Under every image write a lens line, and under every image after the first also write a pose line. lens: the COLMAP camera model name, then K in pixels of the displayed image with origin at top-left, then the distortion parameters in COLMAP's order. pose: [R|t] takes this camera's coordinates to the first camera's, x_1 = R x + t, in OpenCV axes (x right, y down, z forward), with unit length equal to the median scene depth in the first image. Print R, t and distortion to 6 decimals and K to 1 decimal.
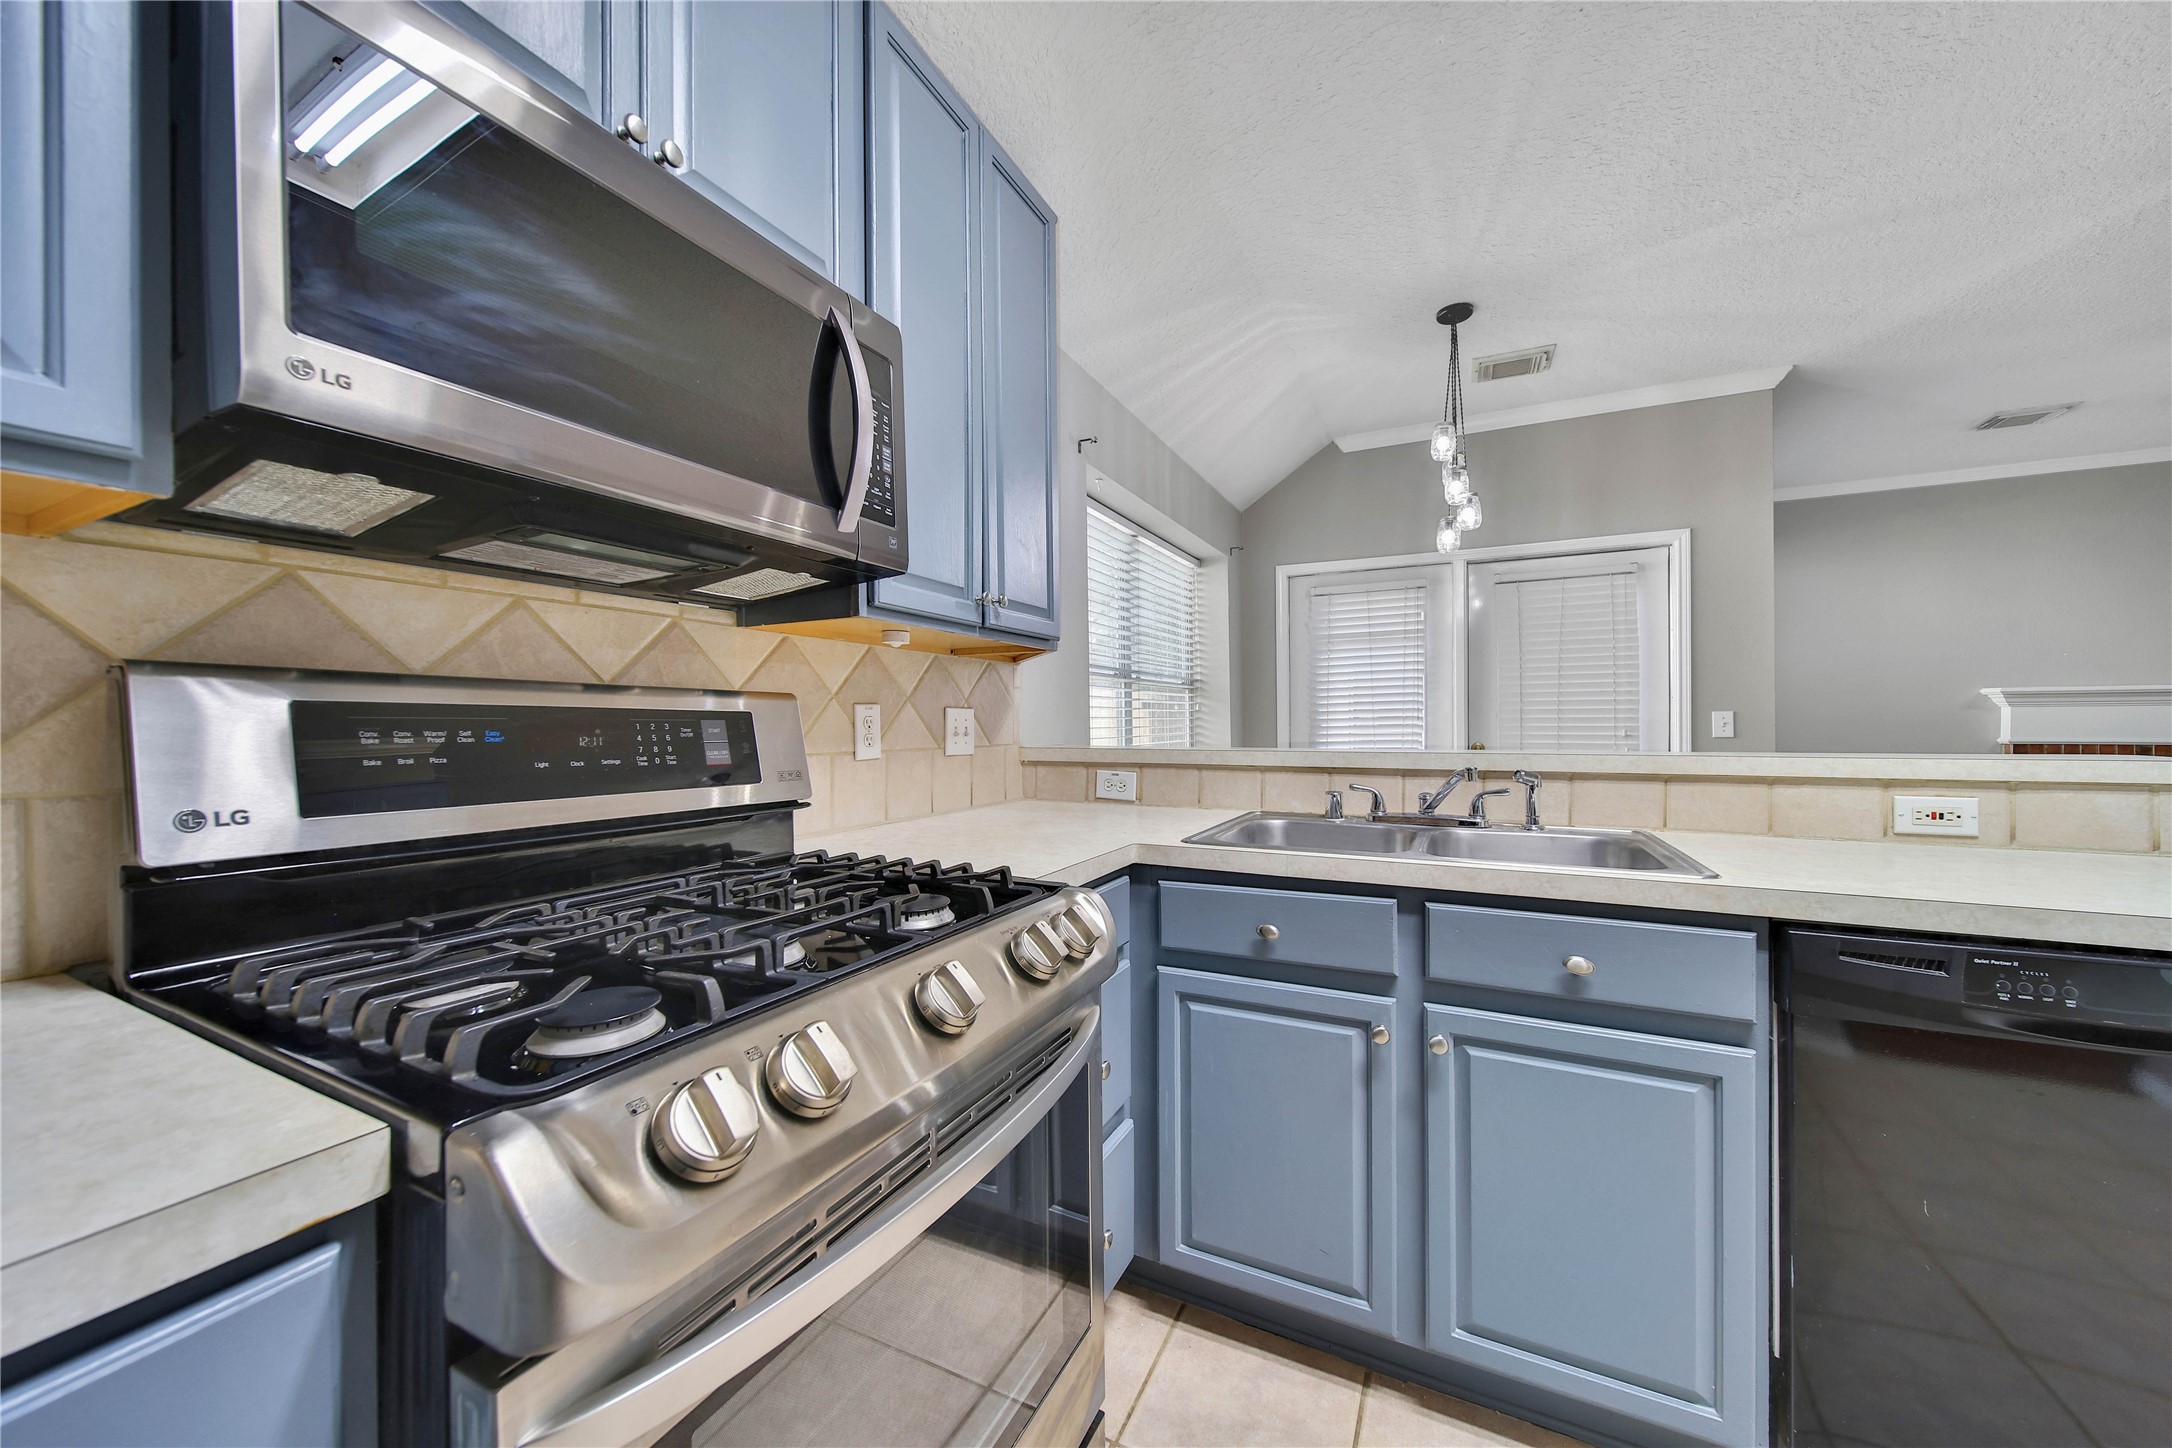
lens RADIAL K [[771.2, 0, 1079.6], [0, 771.2, 727.1], [0, 0, 1]] dist [-0.000355, -0.000748]
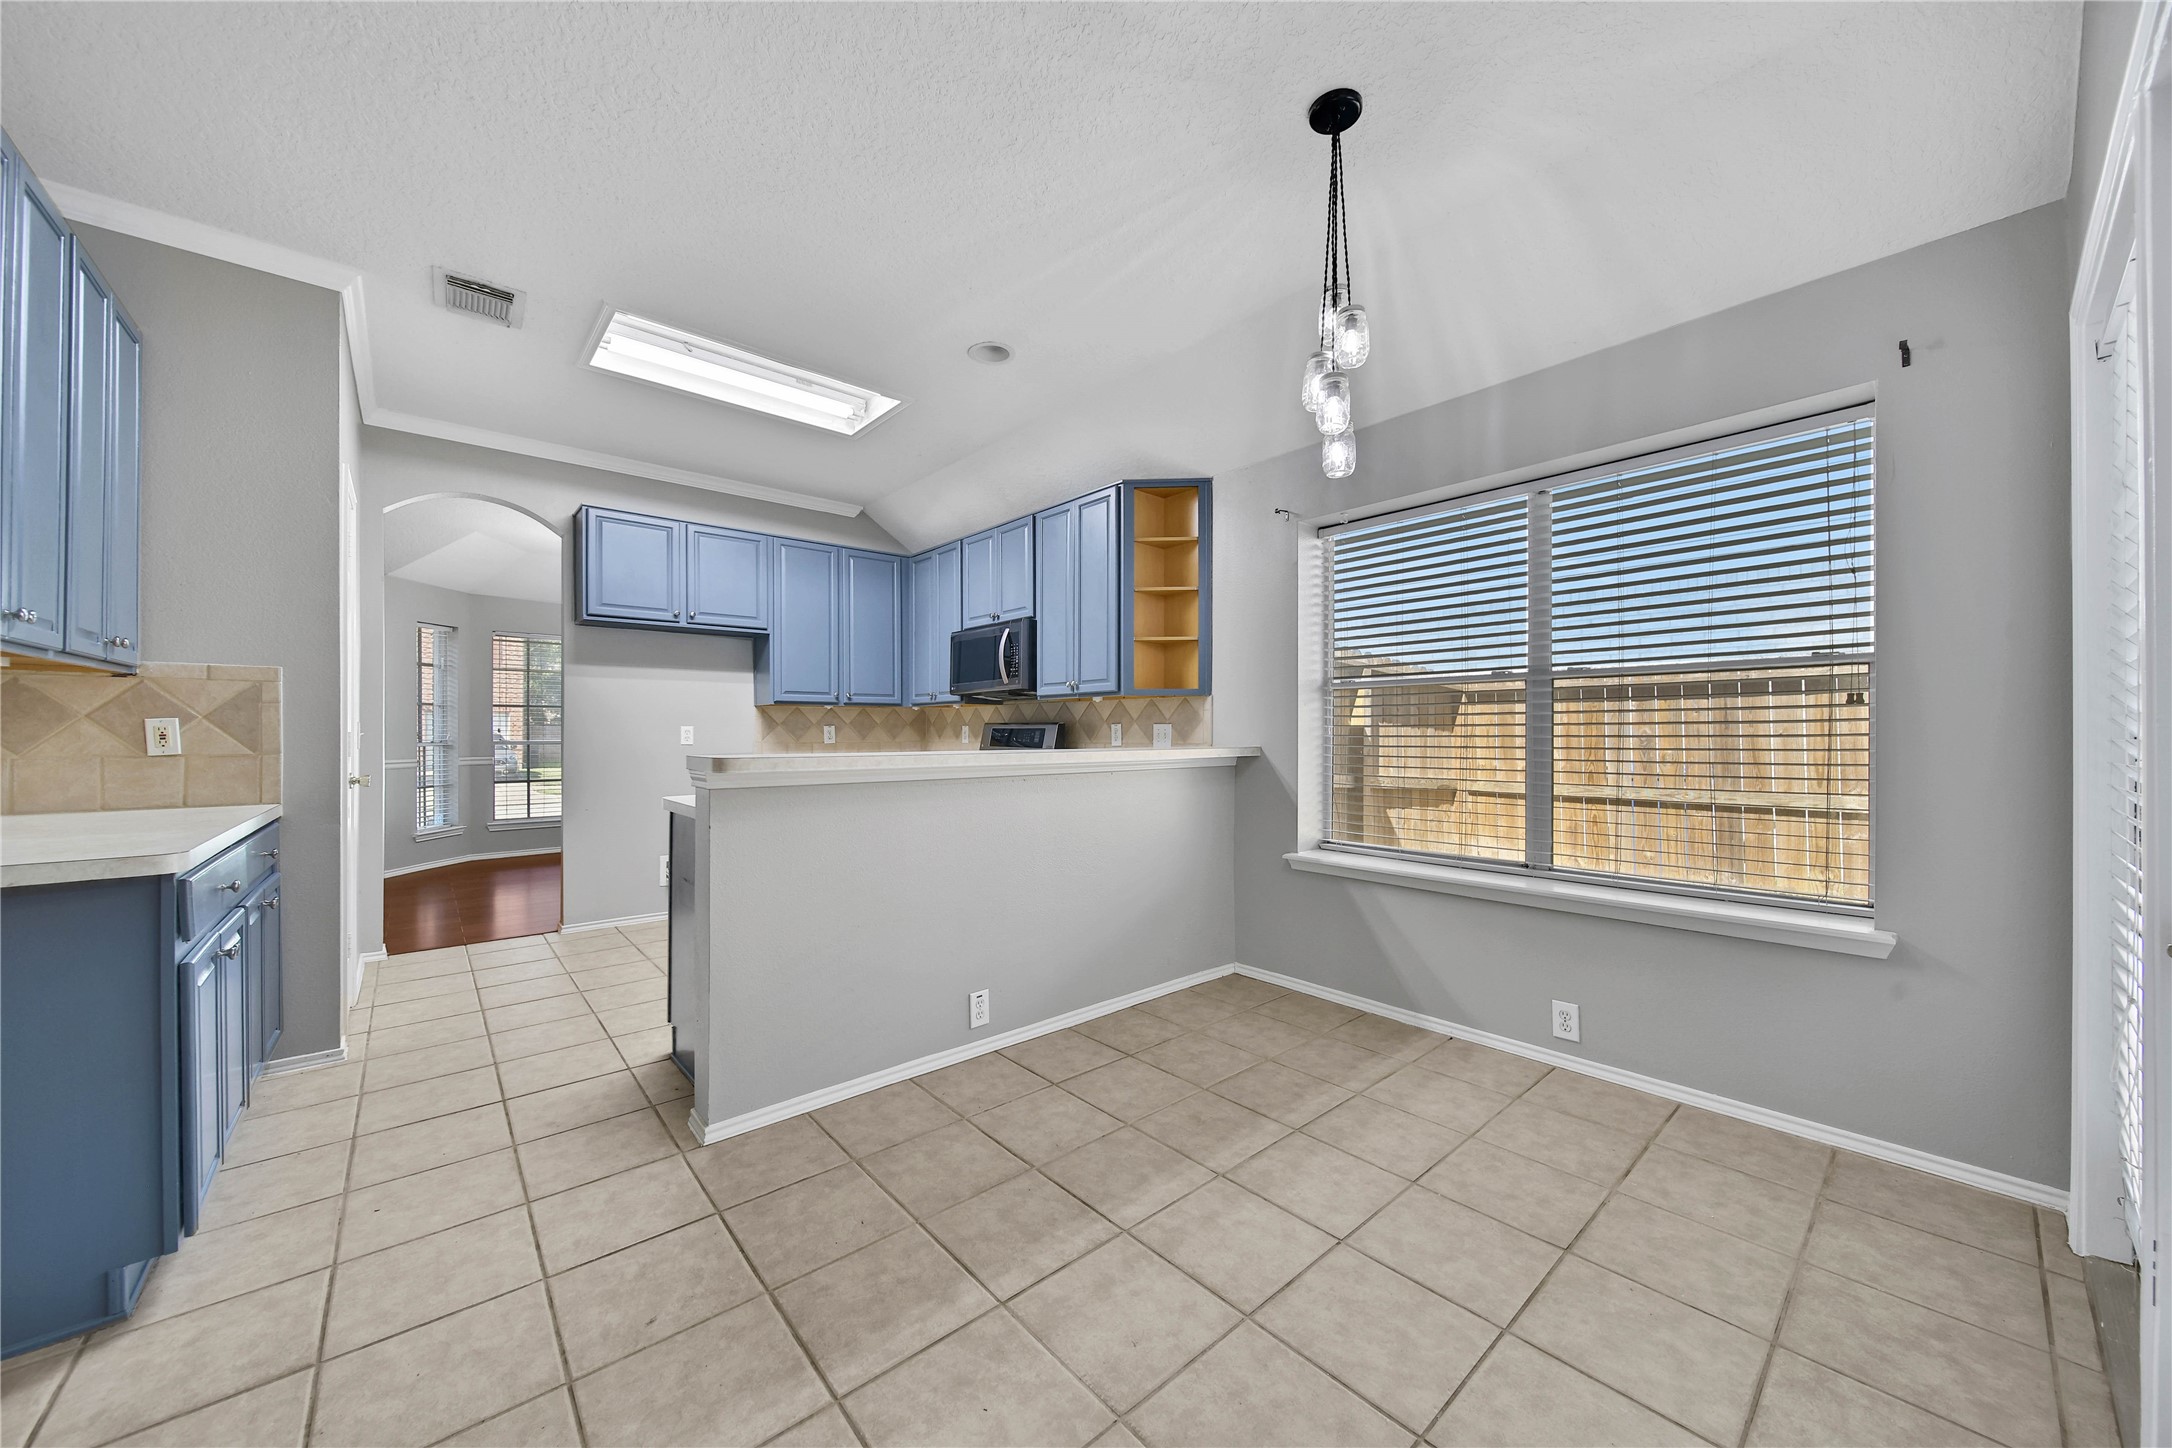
lens RADIAL K [[771.2, 0, 1081.5], [0, 771.2, 734.9], [0, 0, 1]] dist [-0.000355, -0.000748]
pose [[-0.380189, 0.007853, -0.924876, 2.510855], [-0.001028, 0.999960, 0.008913, -0.019186], [0.924908, 0.004340, -0.380165, 2.233590]]
